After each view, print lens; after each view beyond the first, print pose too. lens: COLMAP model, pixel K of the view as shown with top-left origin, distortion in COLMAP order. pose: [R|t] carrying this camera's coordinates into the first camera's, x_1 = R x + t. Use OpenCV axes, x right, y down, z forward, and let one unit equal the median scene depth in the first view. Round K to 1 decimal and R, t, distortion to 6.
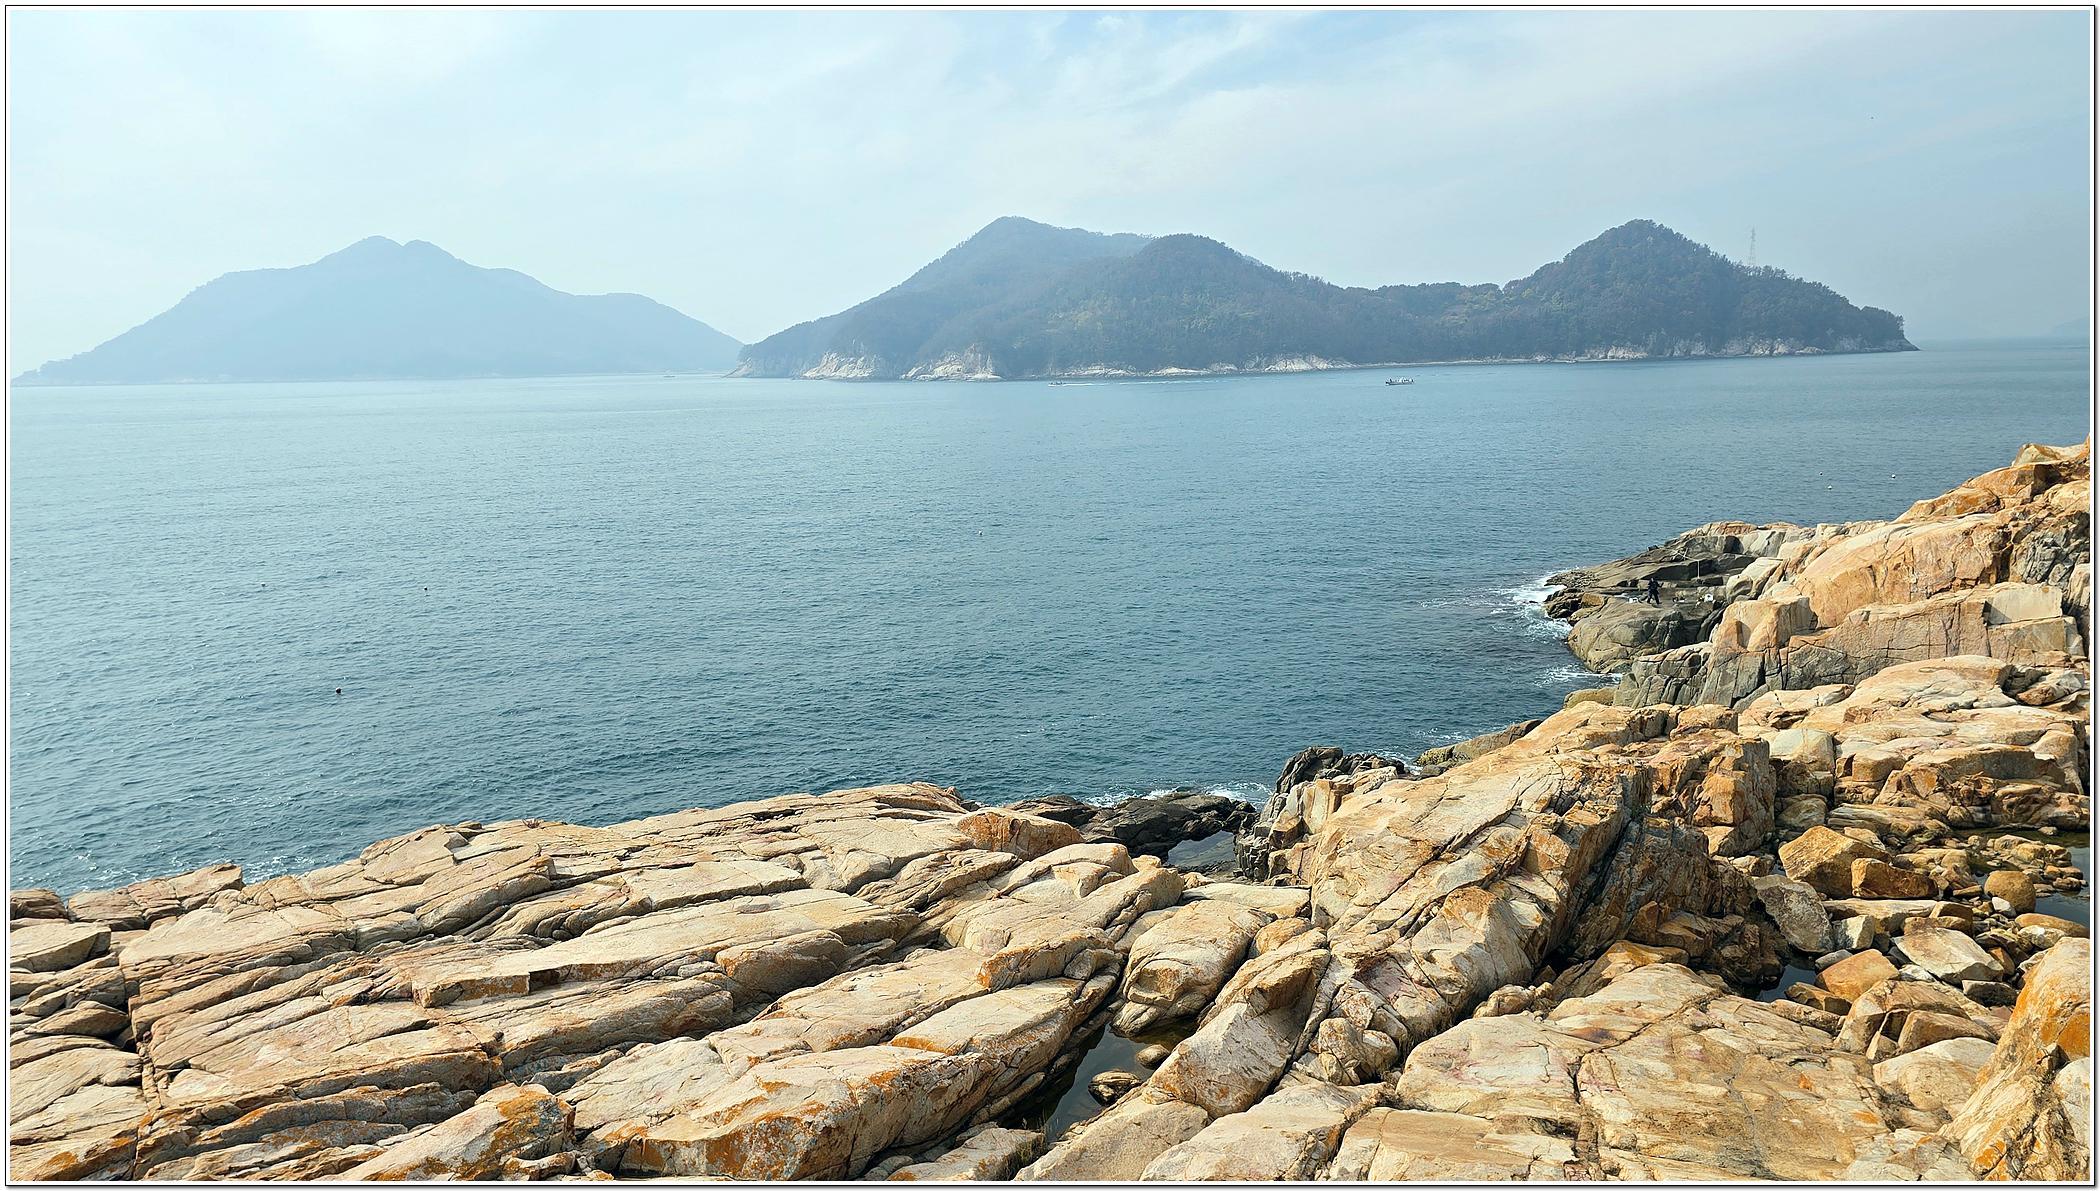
lens RADIAL K [[1389.2, 0, 1047.0], [0, 1389.2, 599.7], [0, 0, 1]] dist [0.086115, -0.082455]
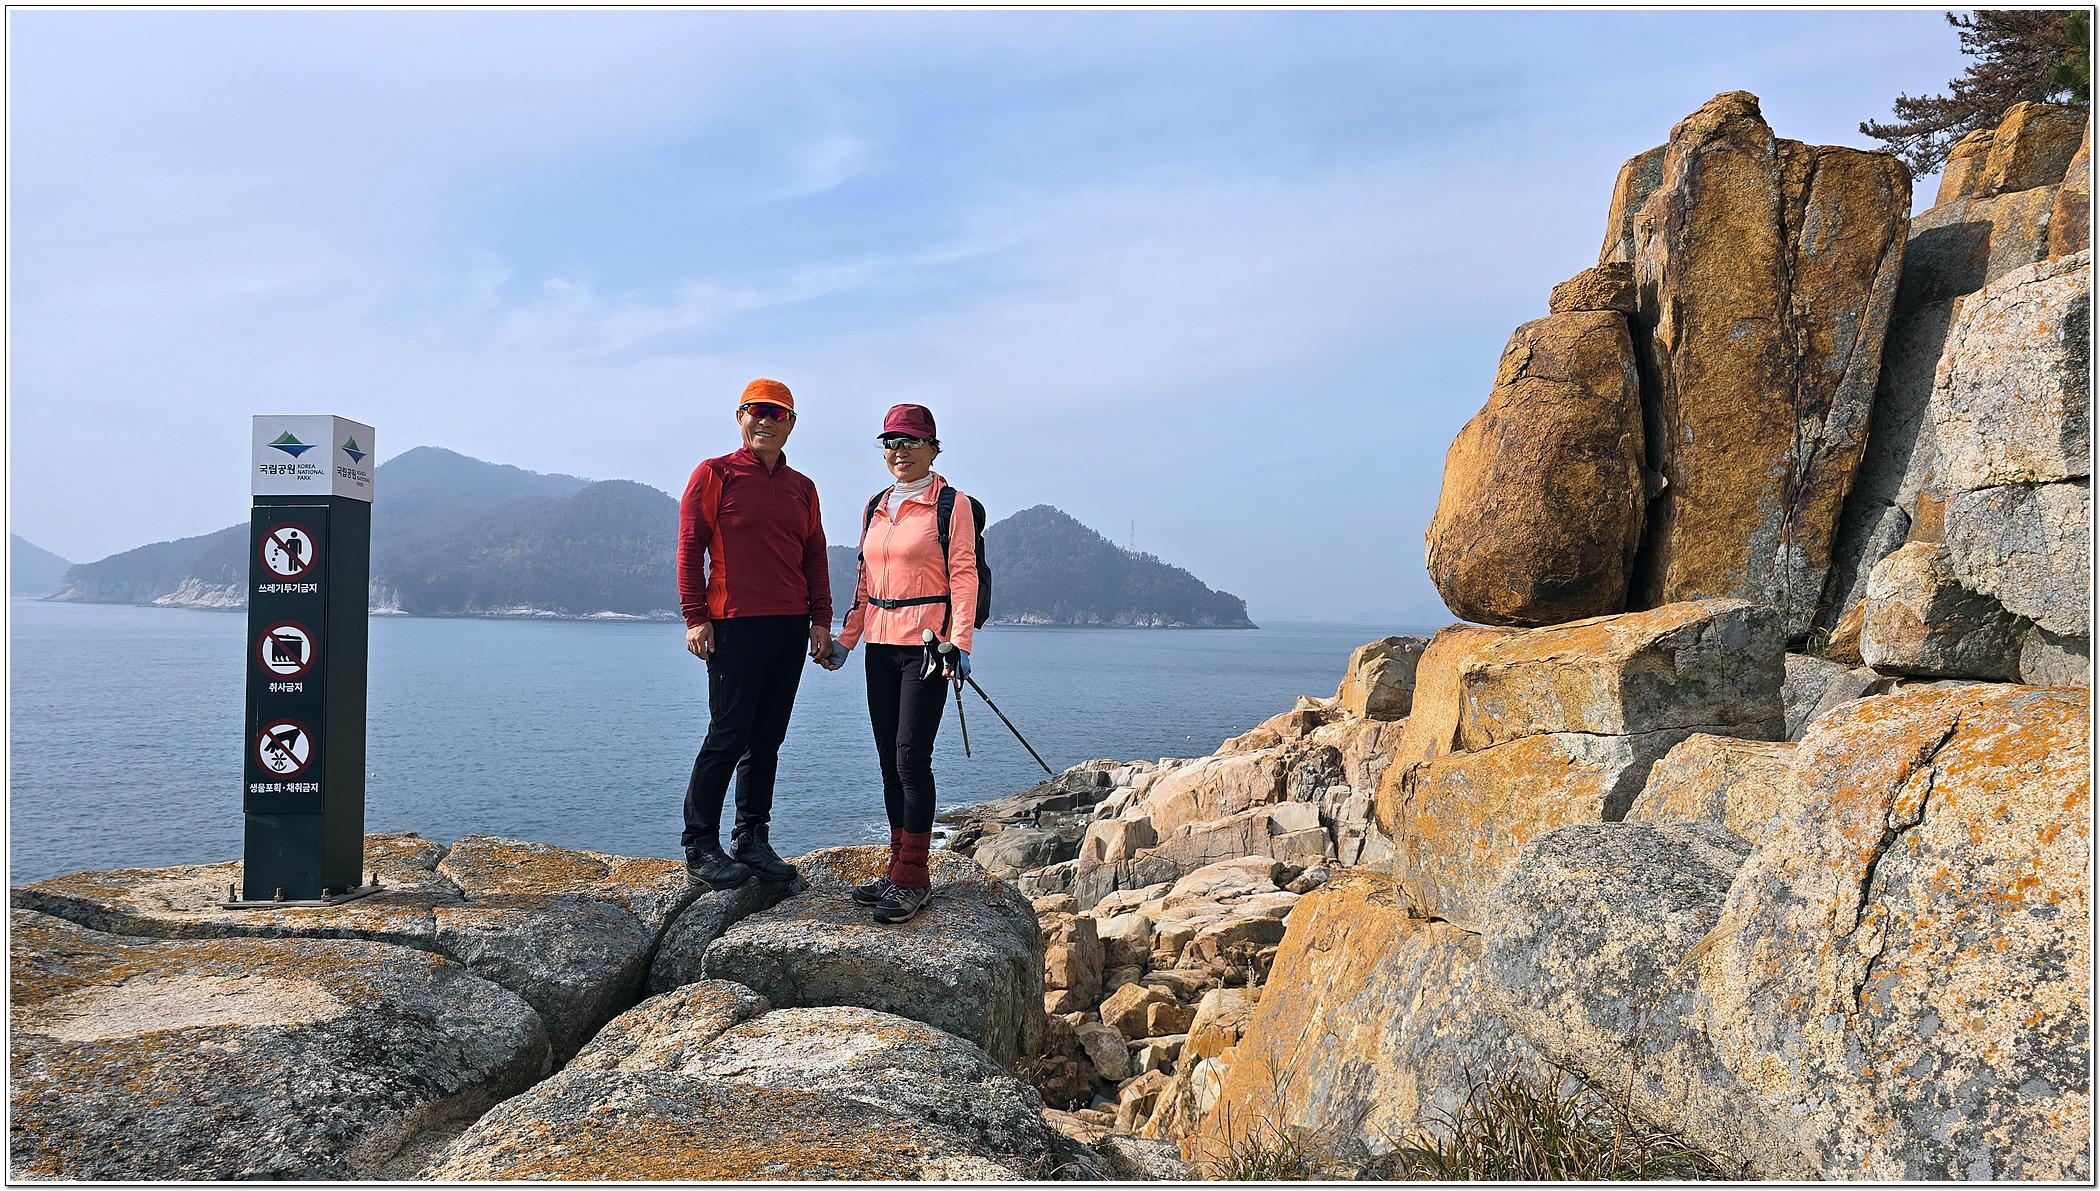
lens RADIAL K [[1391.2, 0, 1048.5], [0, 1391.2, 577.3], [0, 0, 1]] dist [0.087312, -0.079469]
pose [[0.922844, 0.054512, 0.381296, -0.004018], [0.020348, 0.981653, -0.189588, 0.029150], [-0.384636, 0.182719, 0.904803, -0.101128]]
